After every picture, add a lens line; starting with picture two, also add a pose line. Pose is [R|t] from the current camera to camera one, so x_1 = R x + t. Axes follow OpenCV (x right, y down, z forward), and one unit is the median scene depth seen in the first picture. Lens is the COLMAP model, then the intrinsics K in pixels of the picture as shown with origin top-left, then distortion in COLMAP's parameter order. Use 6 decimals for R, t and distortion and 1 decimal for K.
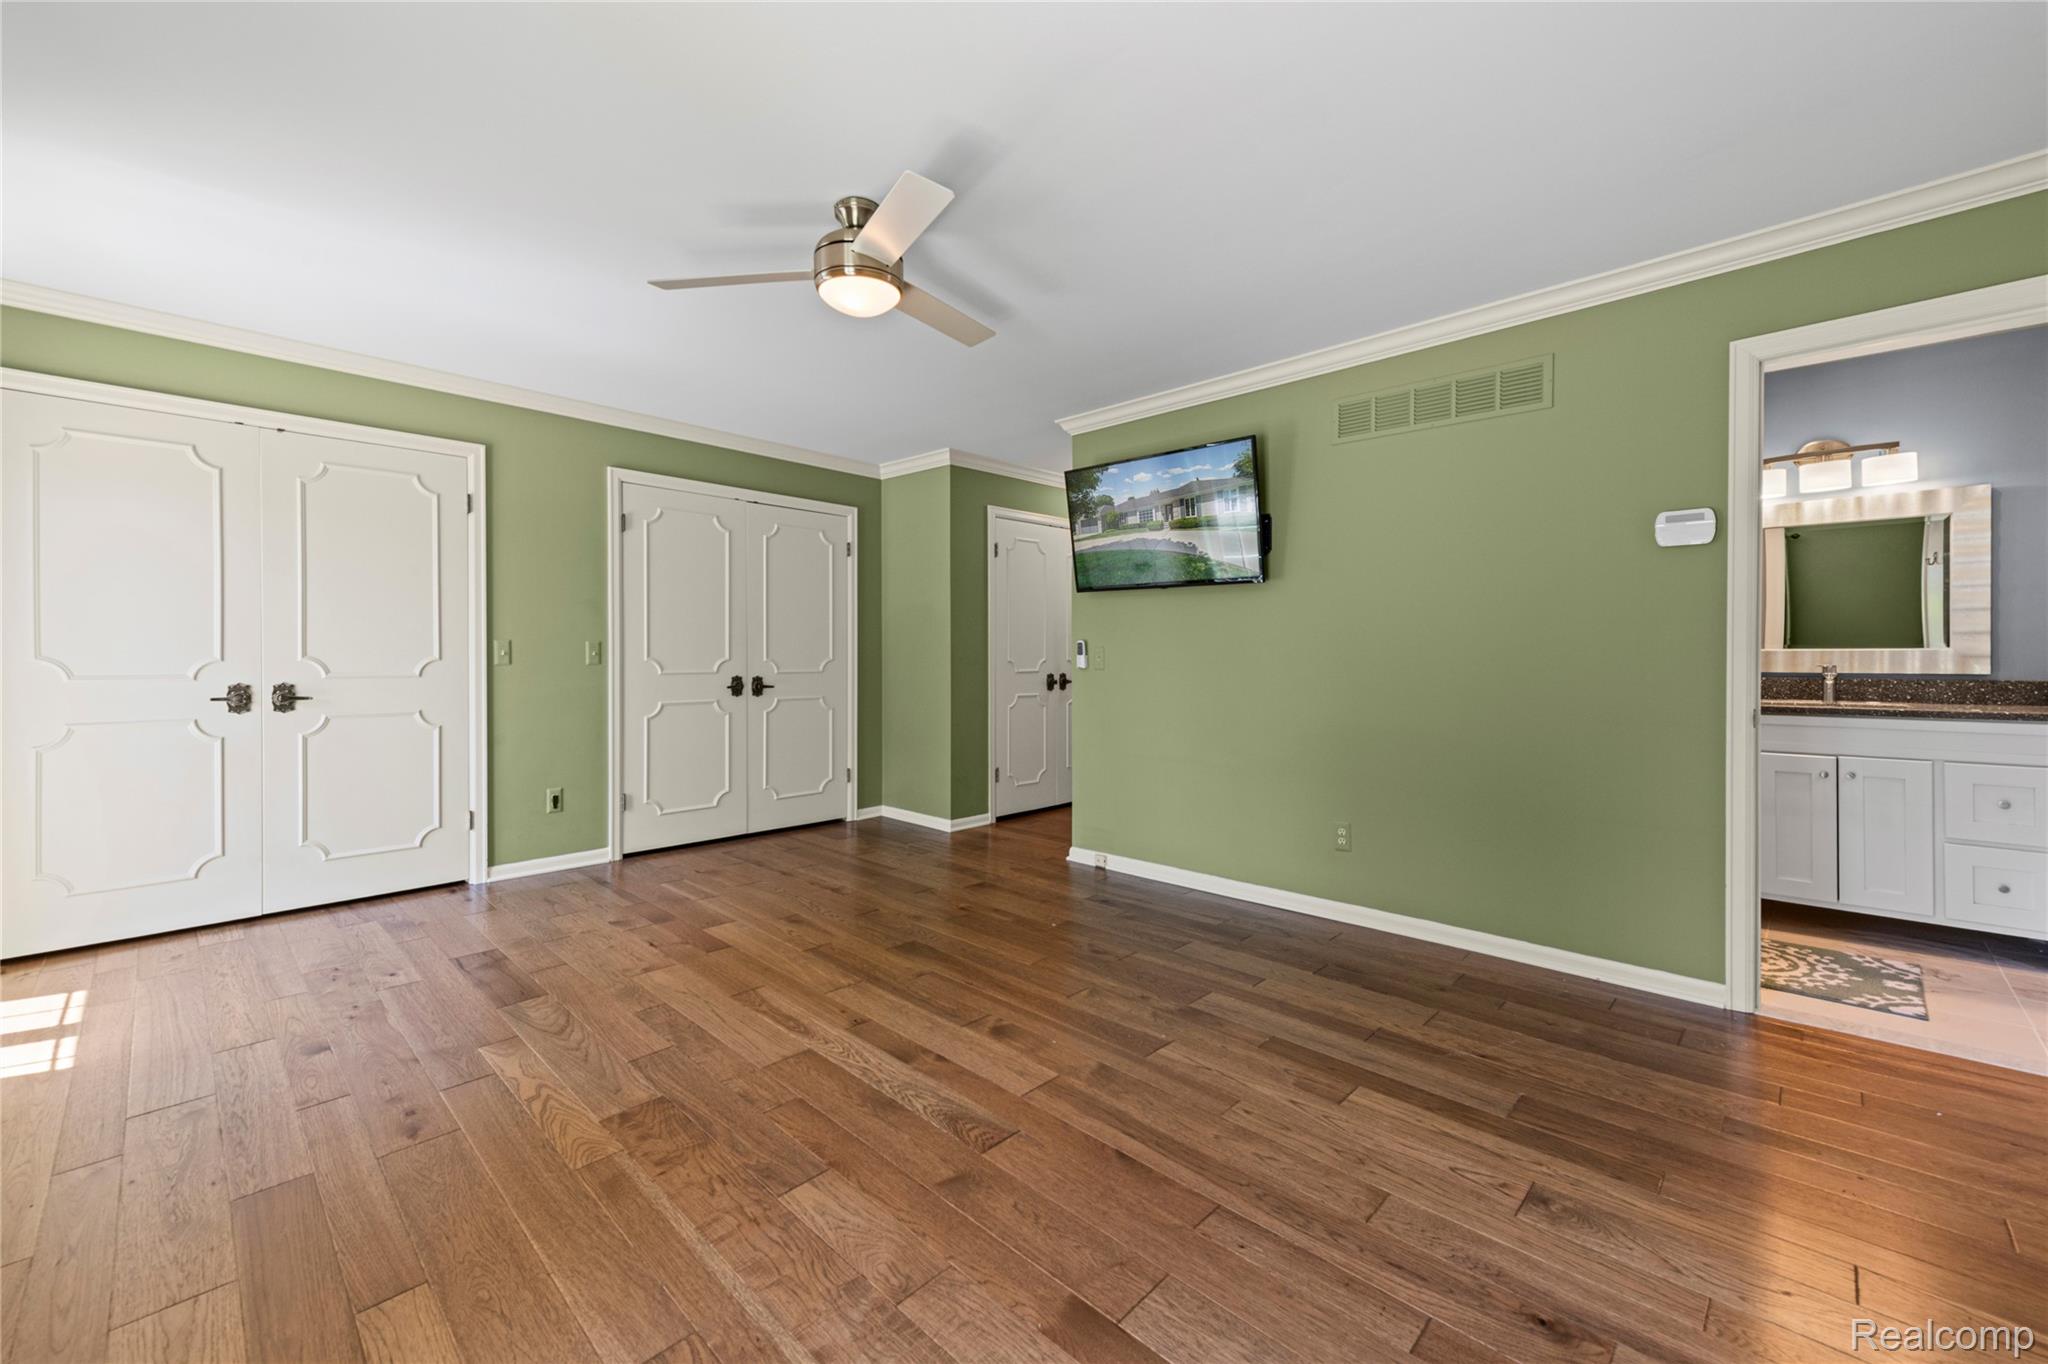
lens RADIAL K [[842.3, 0, 1020.5], [0, 842.3, 659.5], [0, 0, 1]] dist [0.015001, -0.001446]
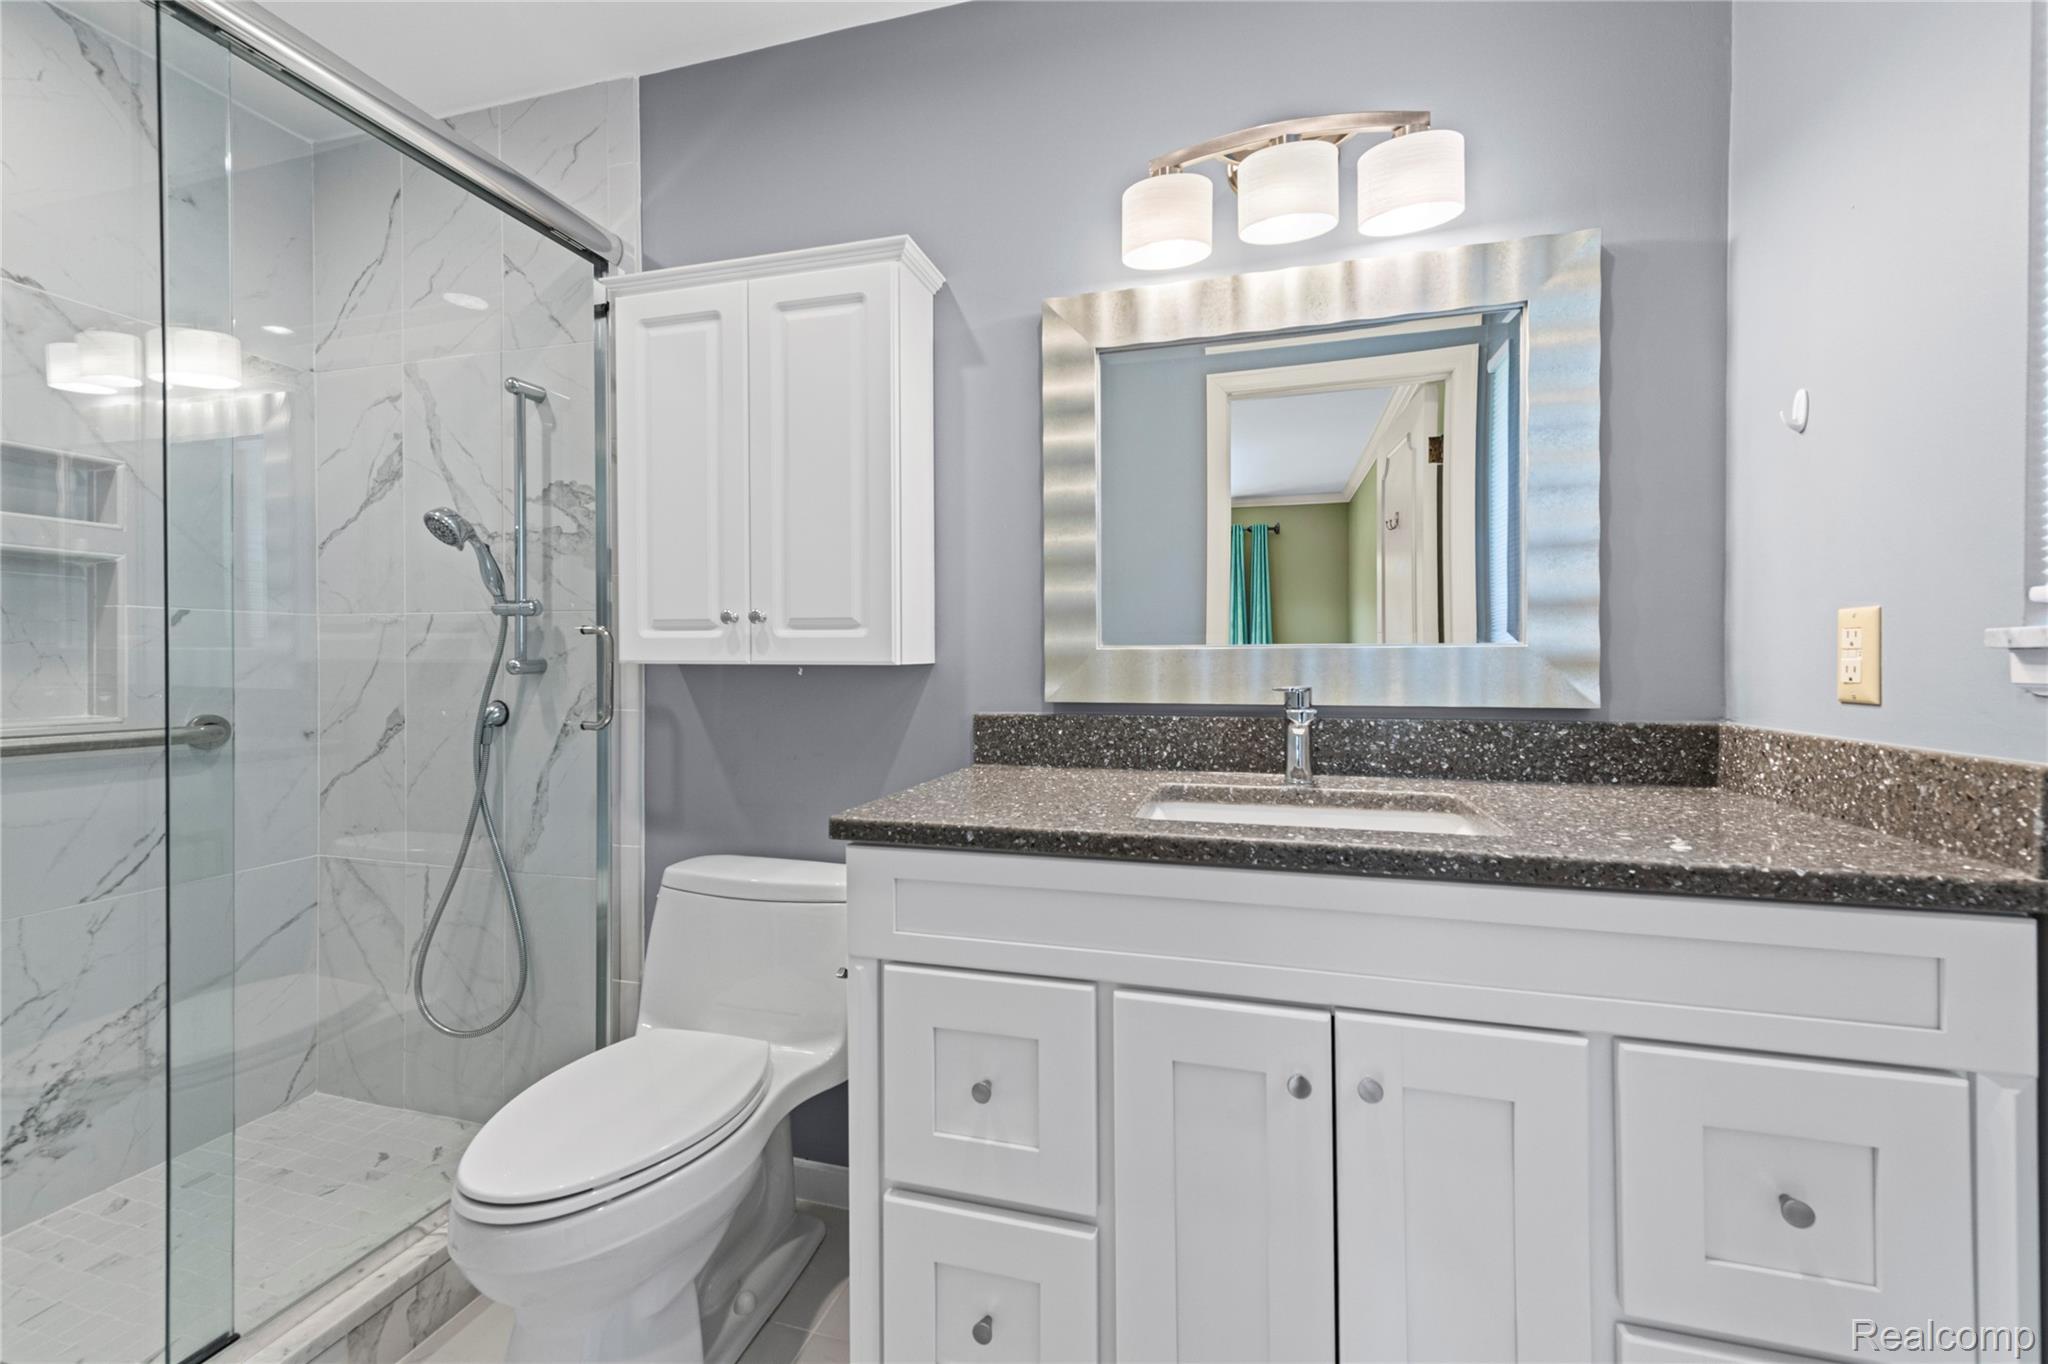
lens RADIAL K [[842.3, 0, 1031.8], [0, 842.3, 672.1], [0, 0, 1]] dist [0.015001, -0.001446]
pose [[0.889140, 0.001146, 0.457633, 0.699136], [0.002537, 0.999969, -0.007435, 0.002860], [-0.457628, 0.007772, 0.889110, 0.750480]]
